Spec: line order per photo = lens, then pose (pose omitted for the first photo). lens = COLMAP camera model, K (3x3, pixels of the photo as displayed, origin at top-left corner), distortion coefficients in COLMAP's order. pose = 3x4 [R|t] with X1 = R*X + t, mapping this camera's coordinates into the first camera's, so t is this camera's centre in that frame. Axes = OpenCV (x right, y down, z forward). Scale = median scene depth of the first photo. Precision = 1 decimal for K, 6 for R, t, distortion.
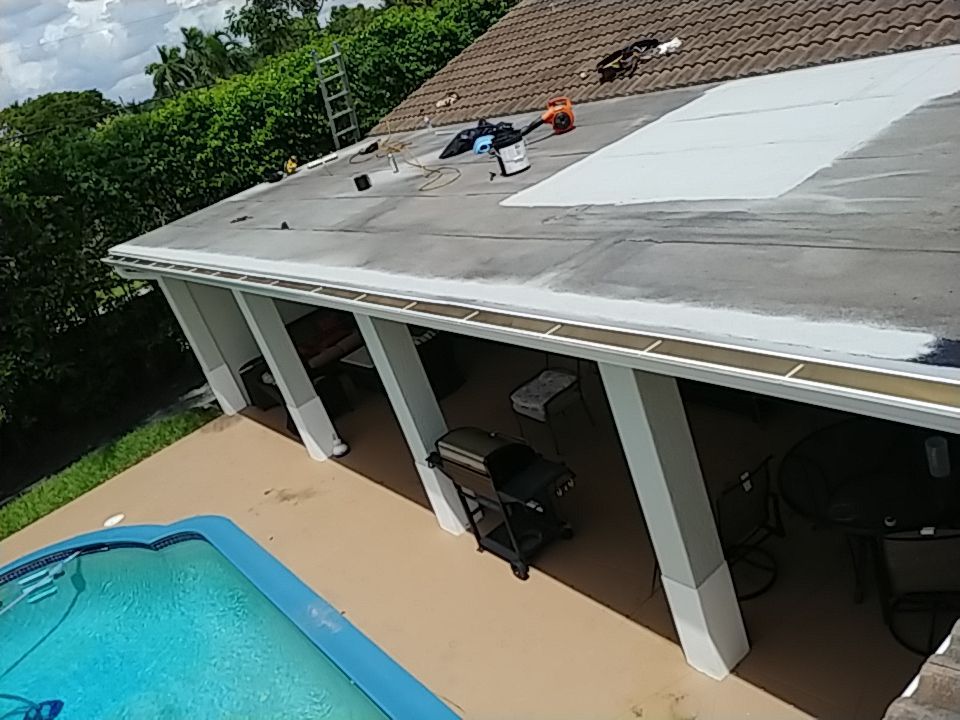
lens RADIAL K [[856.0, 0, 480.0], [0, 856.0, 360.0], [0, 0, 1]] dist [0.072656, -0.085890]
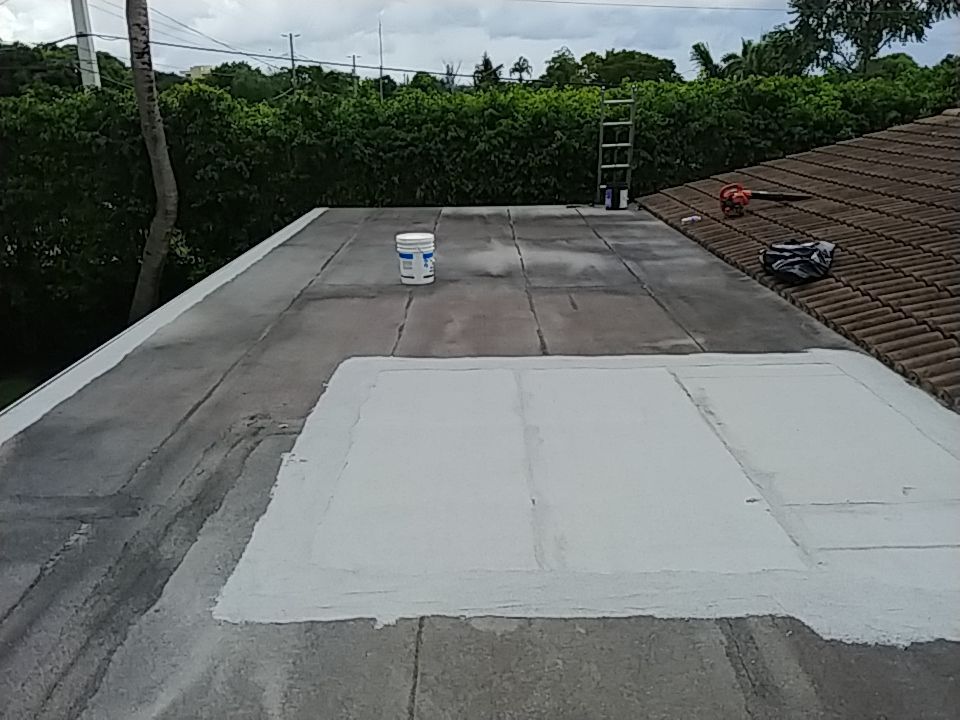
lens RADIAL K [[856.0, 0, 480.0], [0, 856.0, 360.0], [0, 0, 1]] dist [0.072656, -0.085890]
pose [[0.756287, 0.464105, -0.461126, 0.385119], [-0.462539, 0.877767, 0.124833, -0.282859], [0.462697, 0.118879, 0.878510, 0.371186]]
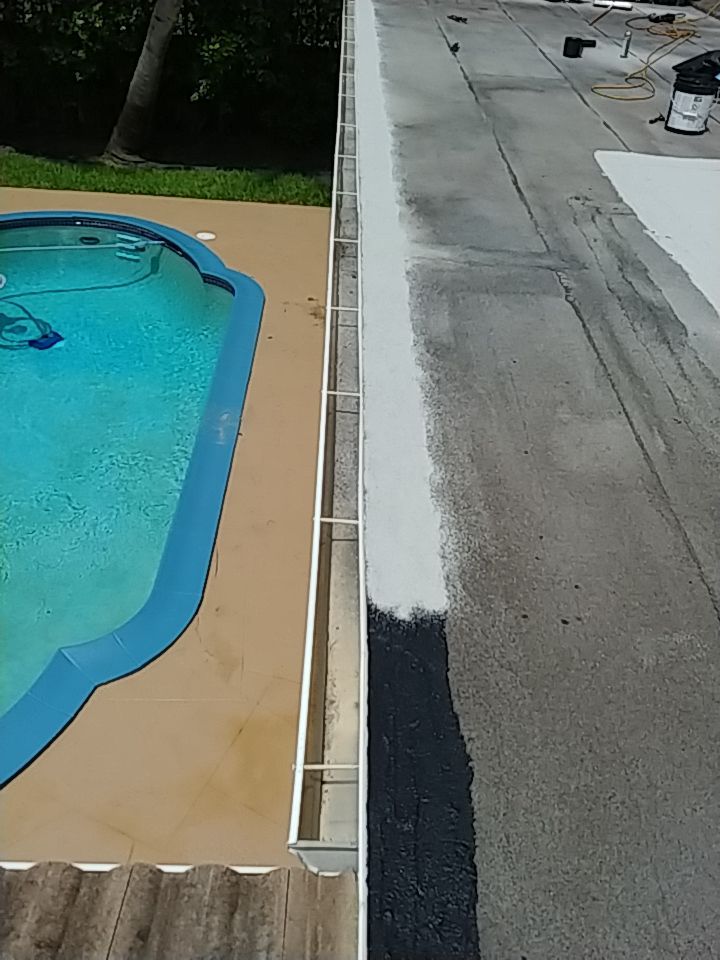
lens RADIAL K [[856.0, 0, 330.4], [0, 856.0, 480.4], [0, 0, 1]] dist [0.072656, -0.085890]
pose [[0.726967, 0.640957, -0.246362, 0.210044], [-0.531688, 0.752454, 0.388742, -0.121986], [0.434542, -0.151615, 0.887798, 0.135275]]
